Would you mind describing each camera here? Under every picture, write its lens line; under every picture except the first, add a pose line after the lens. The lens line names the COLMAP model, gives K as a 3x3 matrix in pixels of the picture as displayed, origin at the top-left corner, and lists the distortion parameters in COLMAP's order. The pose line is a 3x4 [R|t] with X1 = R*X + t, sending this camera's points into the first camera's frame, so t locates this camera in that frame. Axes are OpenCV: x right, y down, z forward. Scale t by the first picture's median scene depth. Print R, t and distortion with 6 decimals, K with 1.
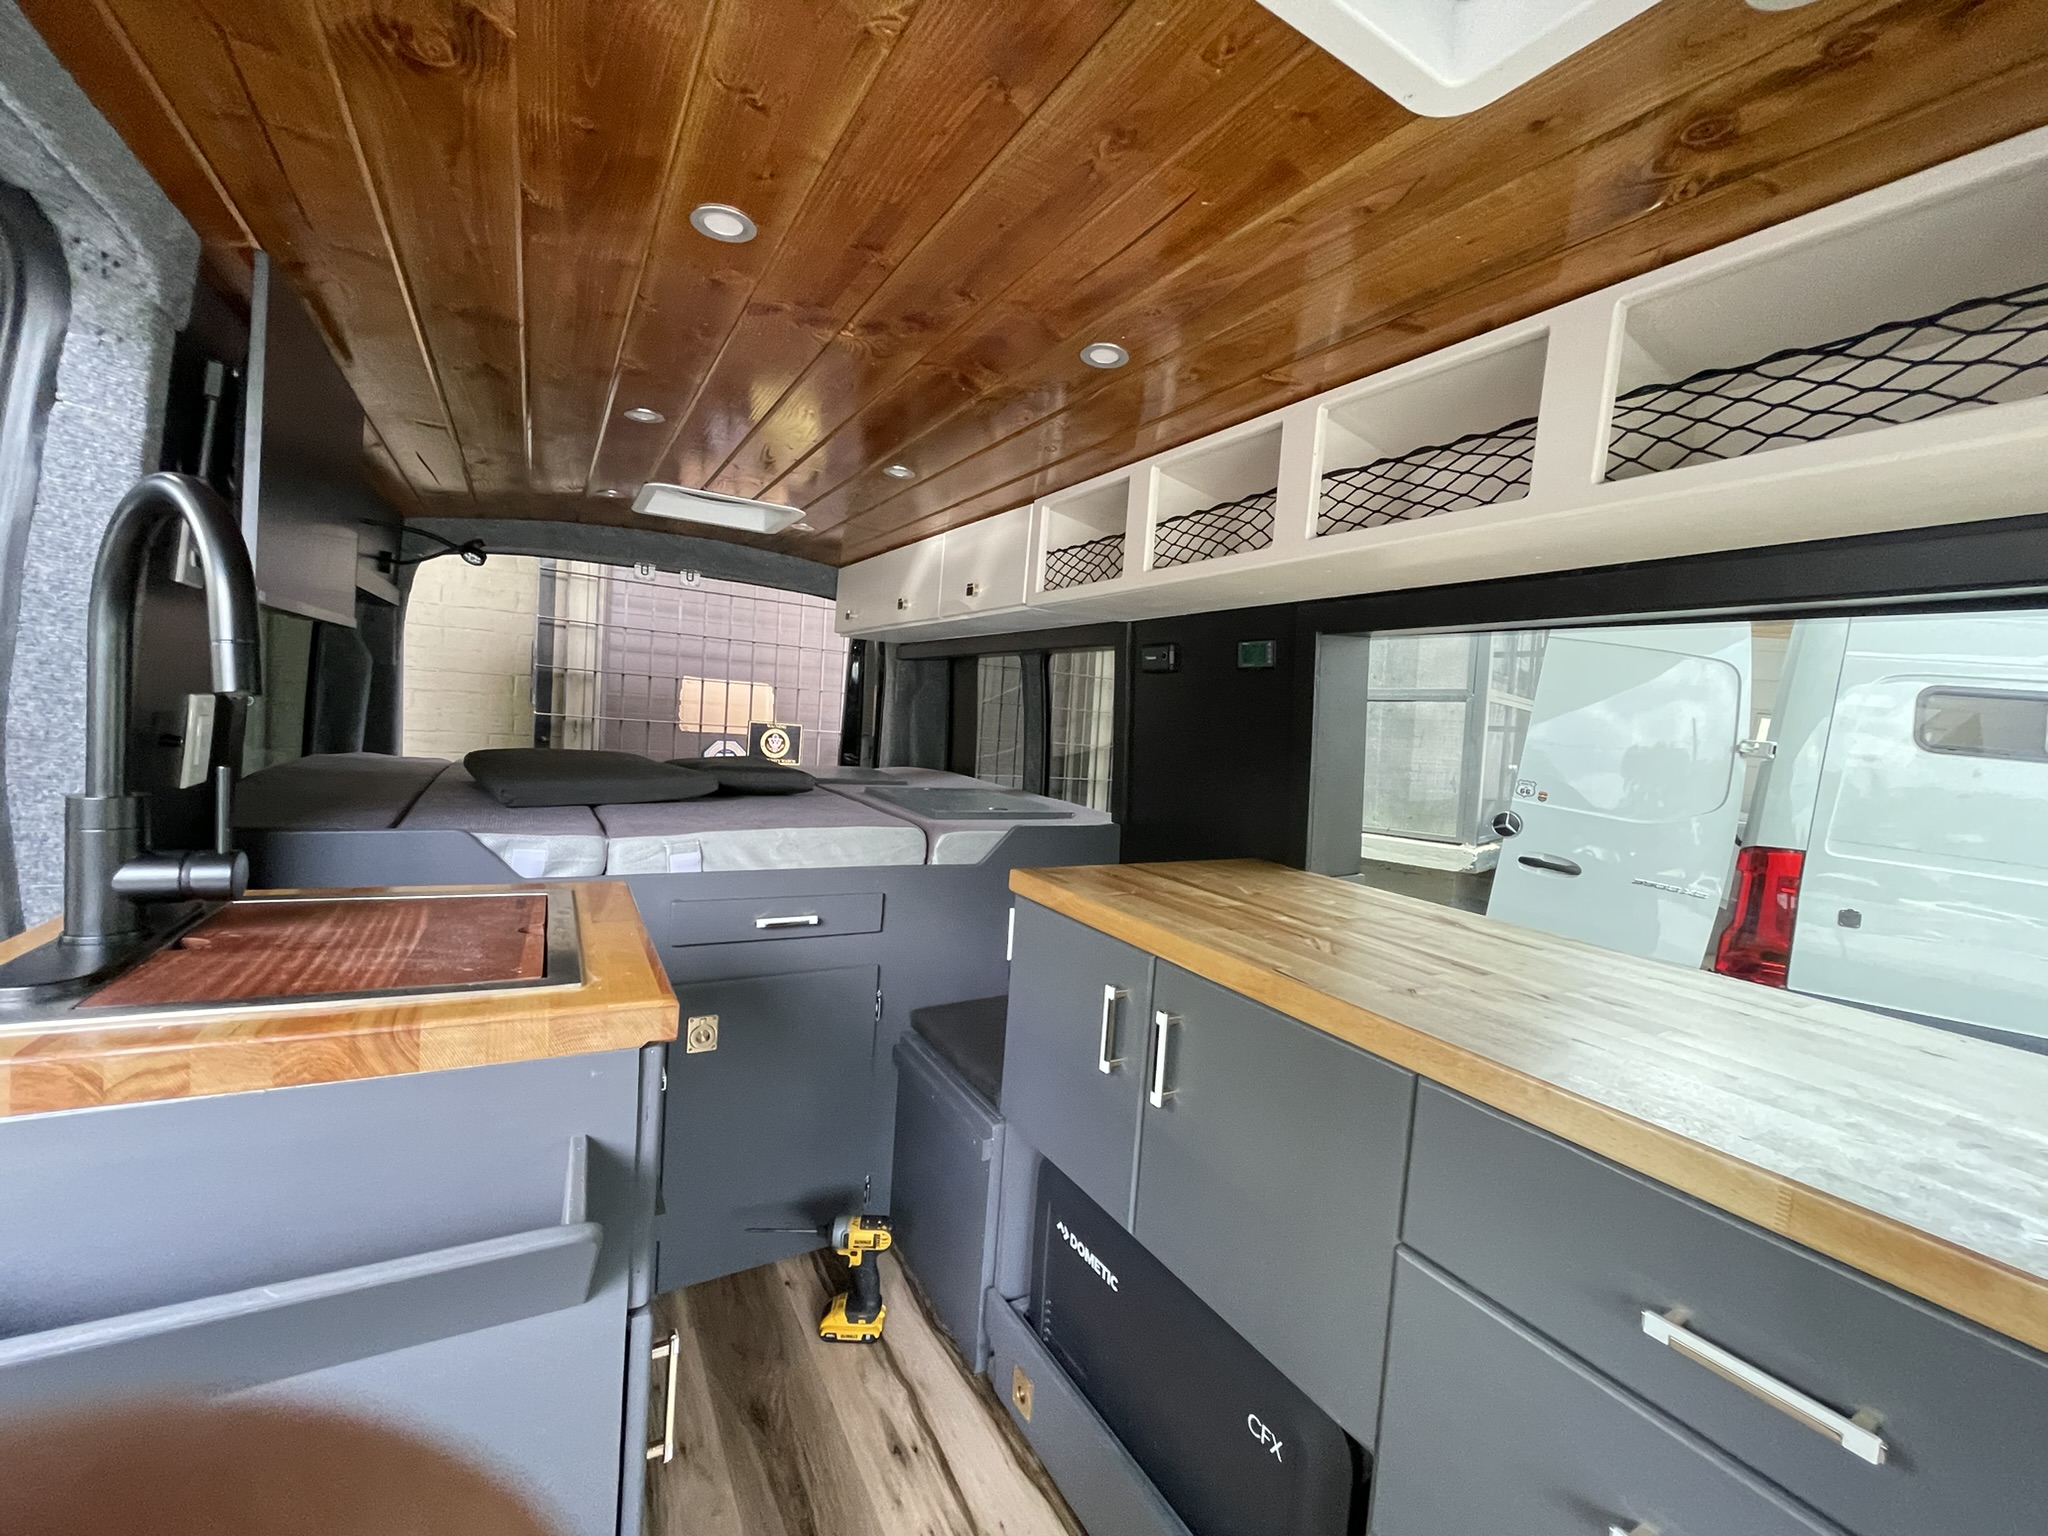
lens RADIAL K [[852.4, 0, 1035.1], [0, 852.4, 779.0], [0, 0, 1]] dist [-0.001562, 0.000731]
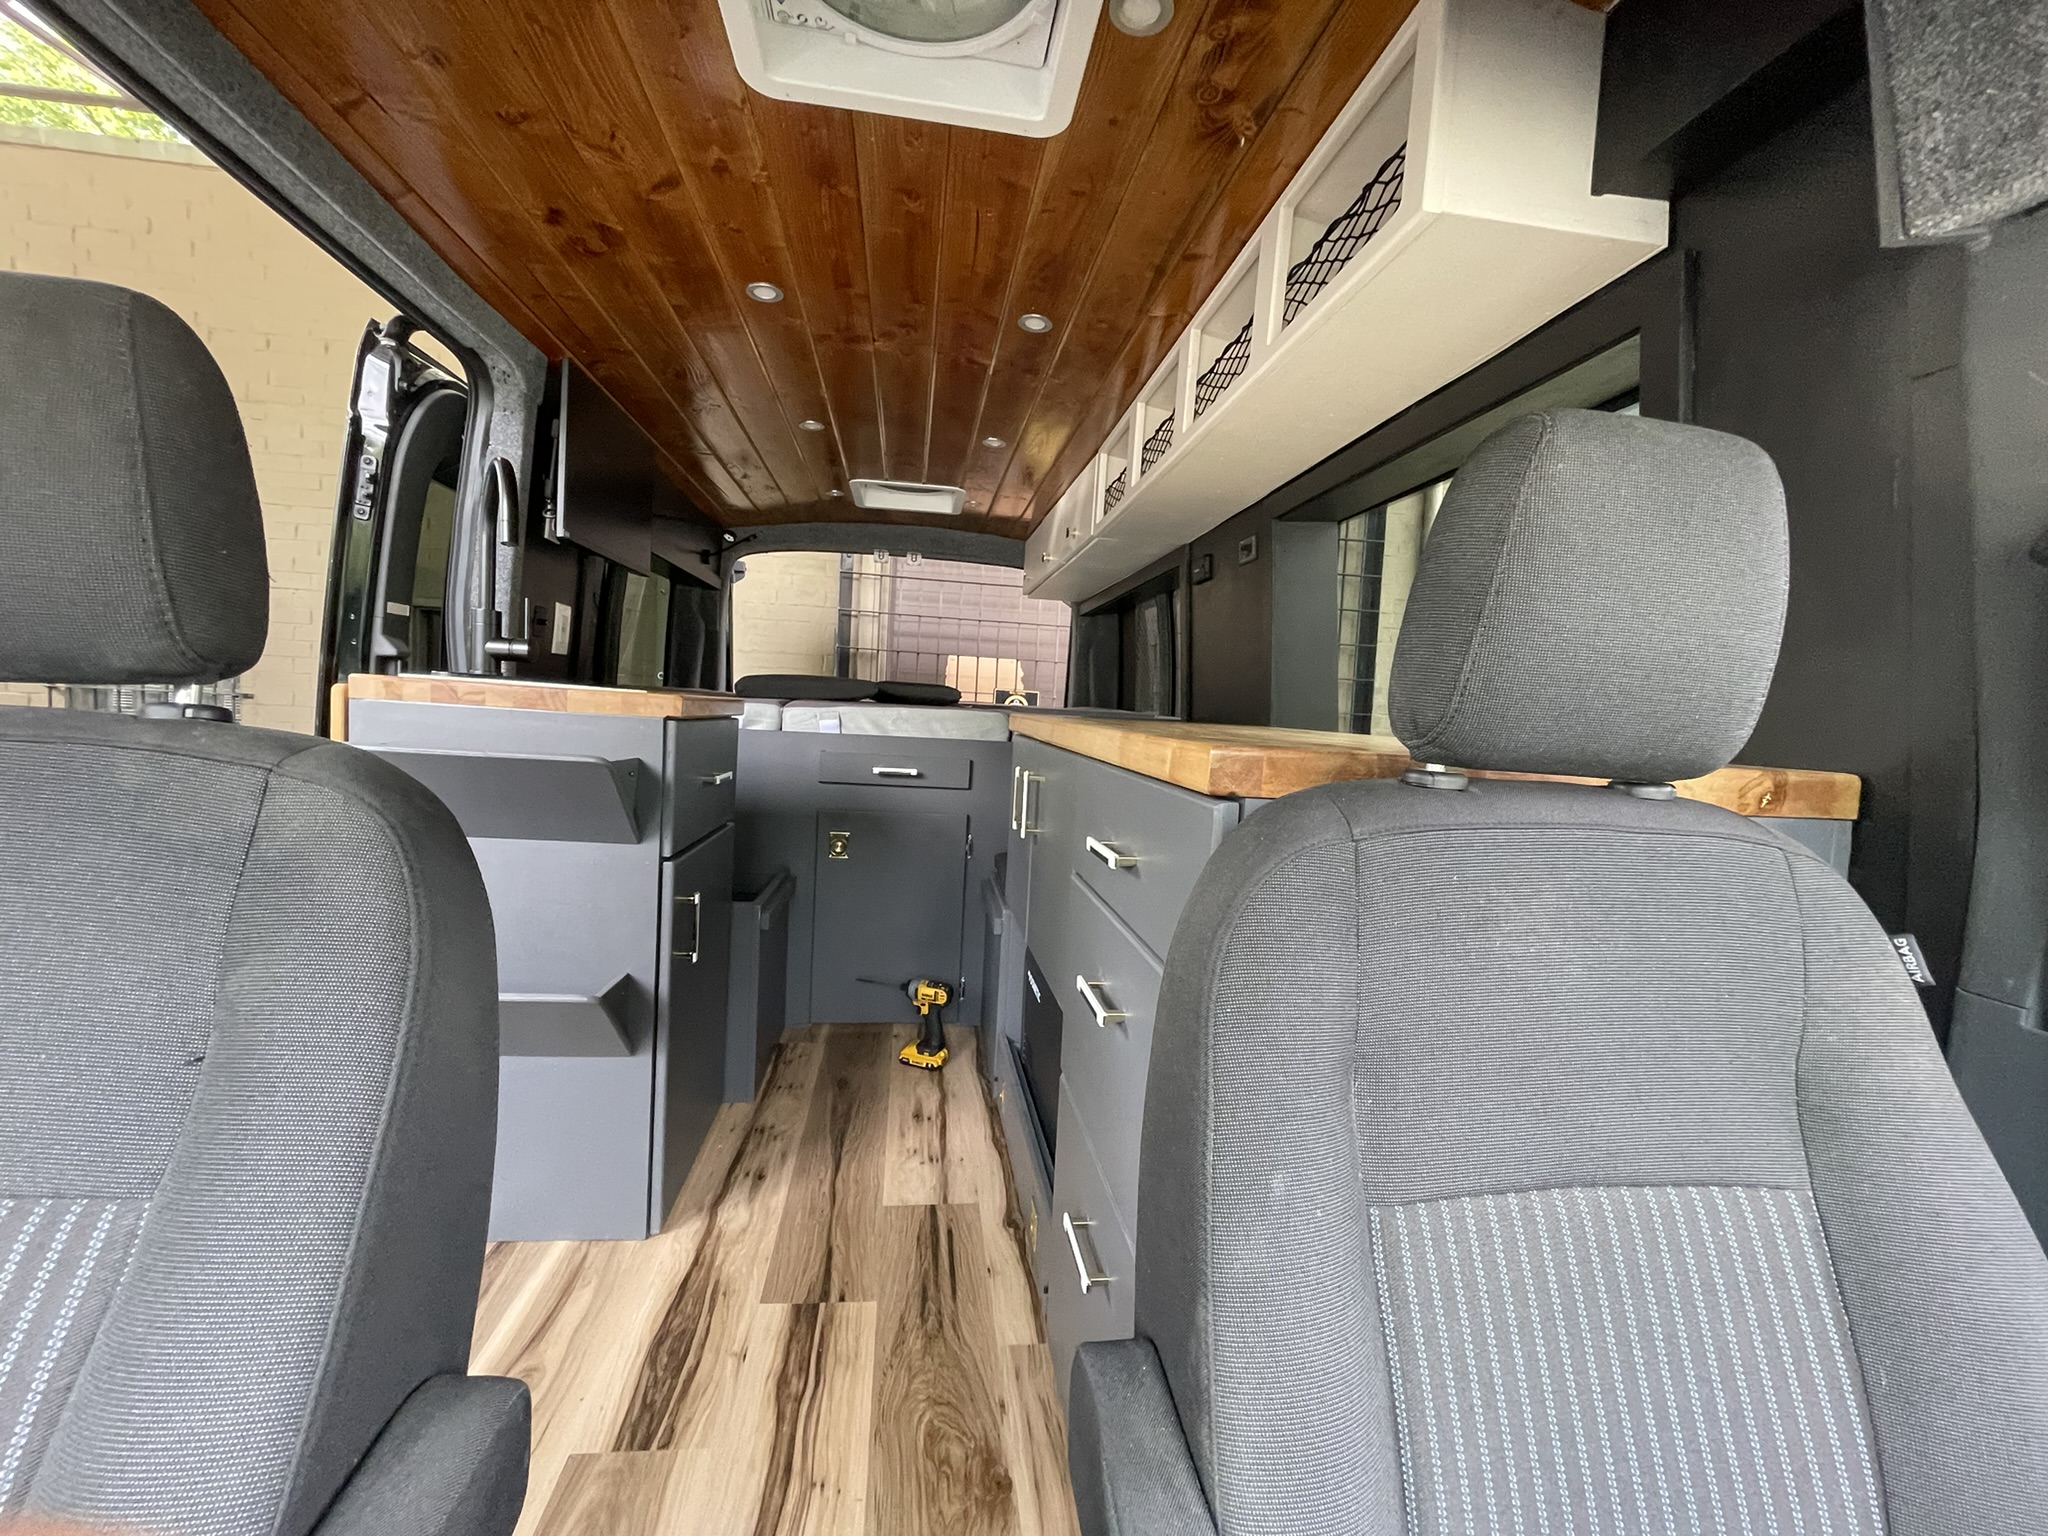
lens RADIAL K [[852.4, 0, 1020.2], [0, 852.4, 787.3], [0, 0, 1]] dist [-0.001562, 0.000731]
pose [[0.917670, 0.014837, -0.397066, 0.541522], [-0.017872, 0.999832, -0.003944, 0.230892], [0.396941, 0.010716, 0.917781, -0.244961]]
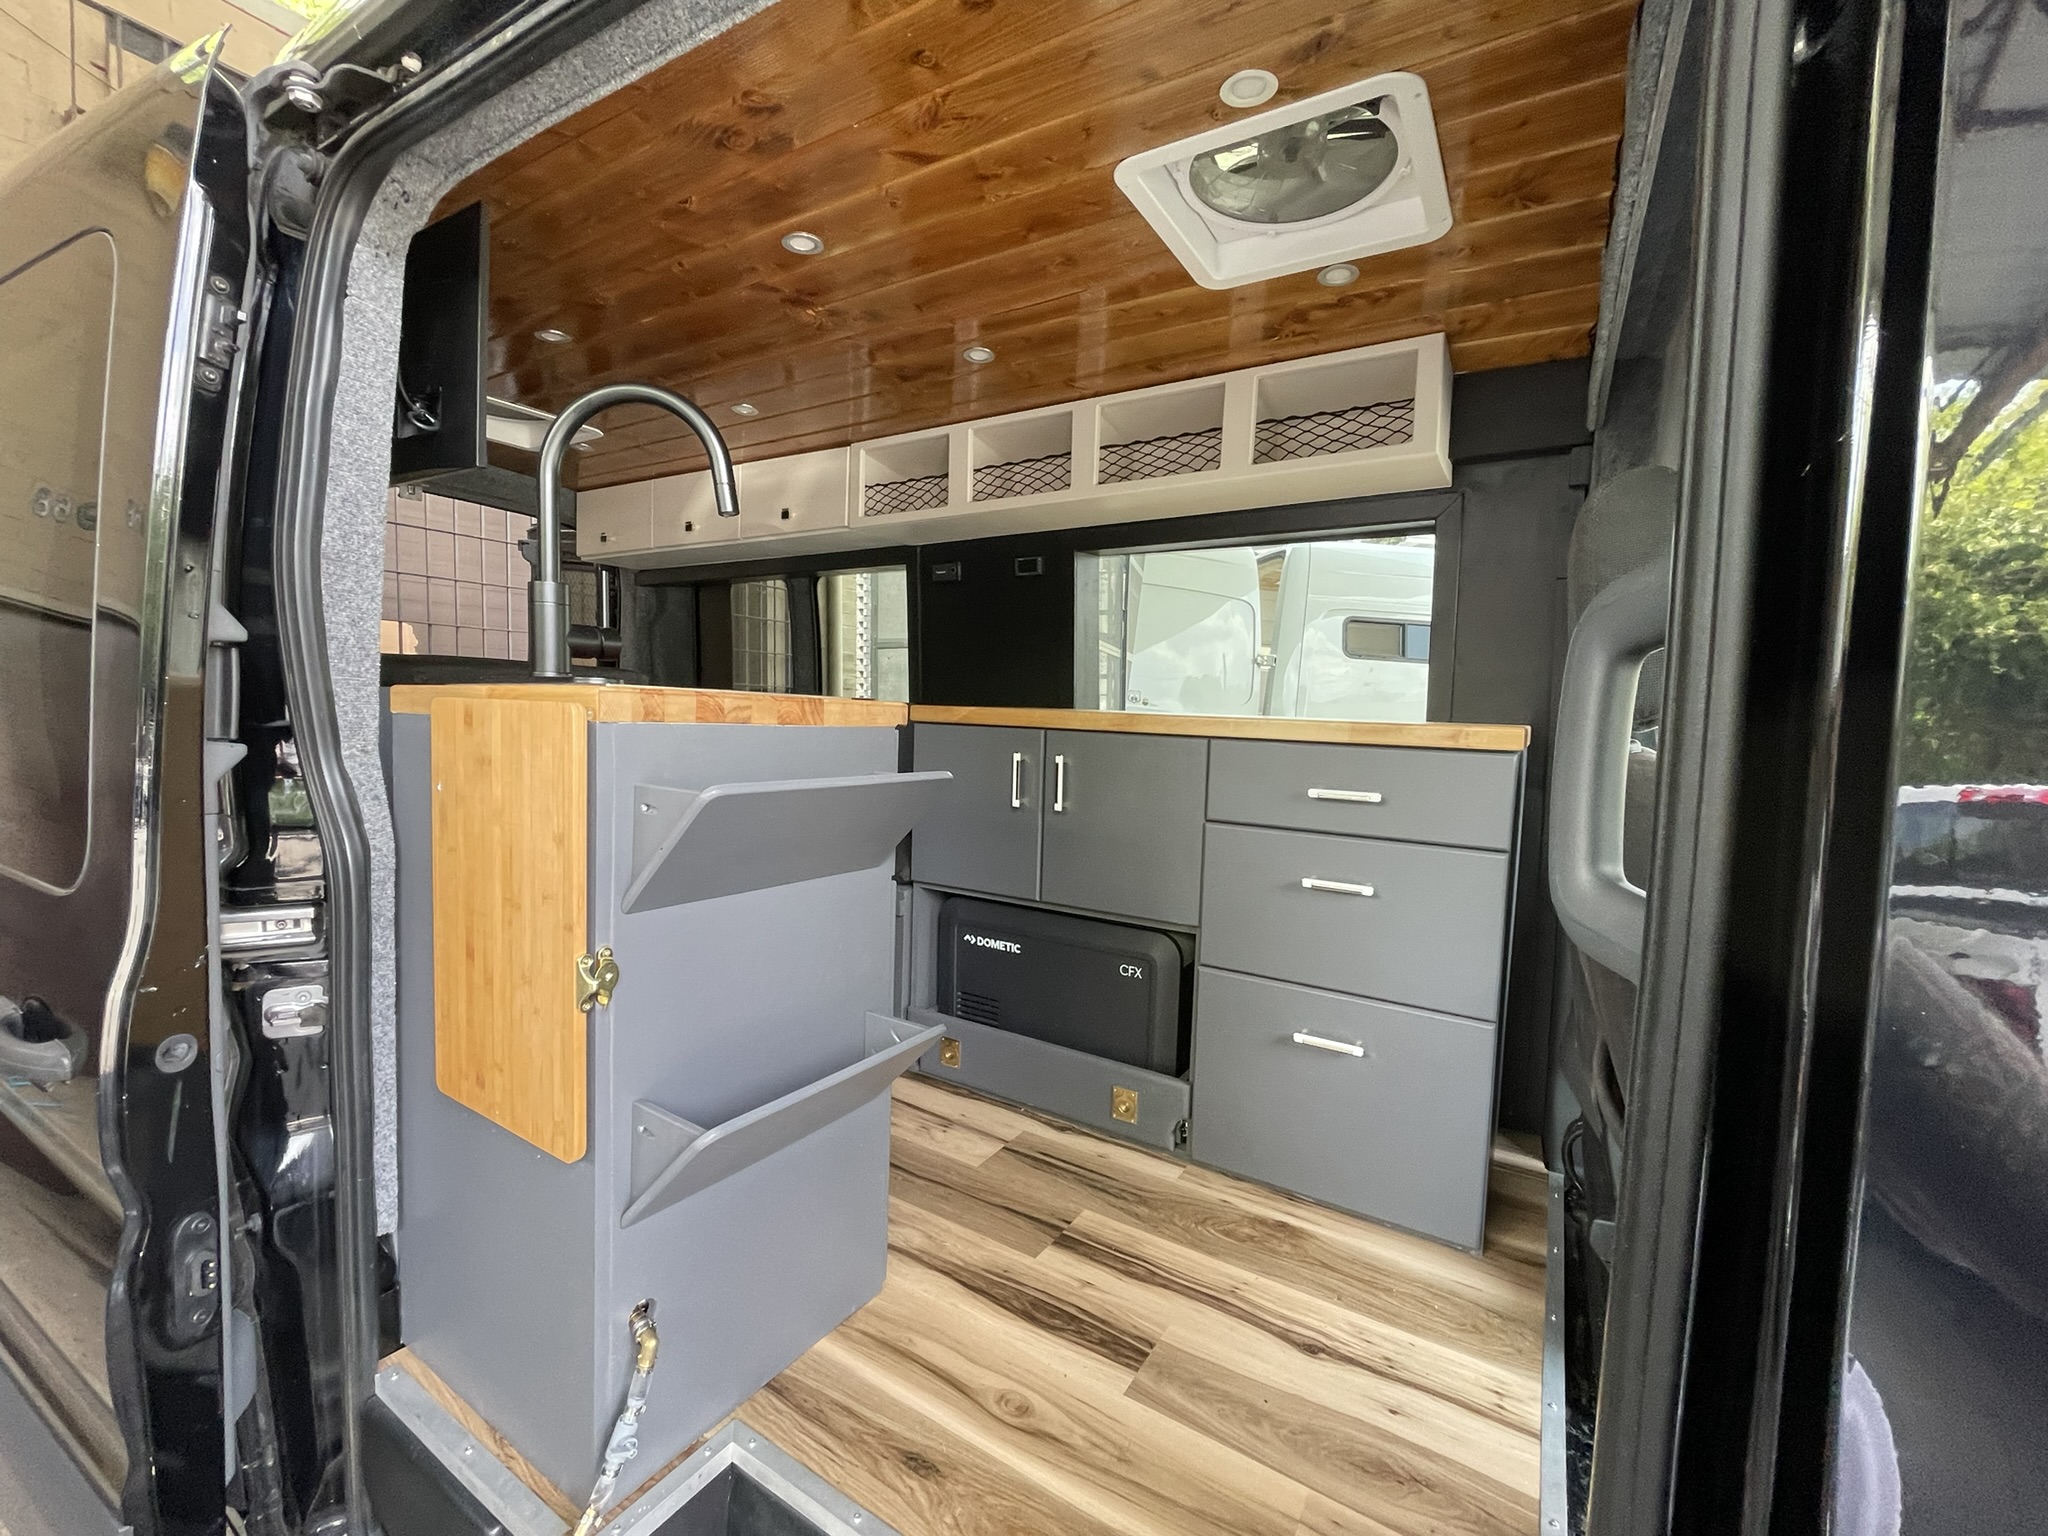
lens RADIAL K [[852.4, 0, 1061.0], [0, 852.4, 788.5], [0, 0, 1]] dist [-0.001562, 0.000731]
pose [[0.877654, -0.091363, 0.470506, -0.506245], [0.068449, 0.995494, 0.065624, 0.171975], [-0.474381, -0.025389, 0.879953, -0.397448]]
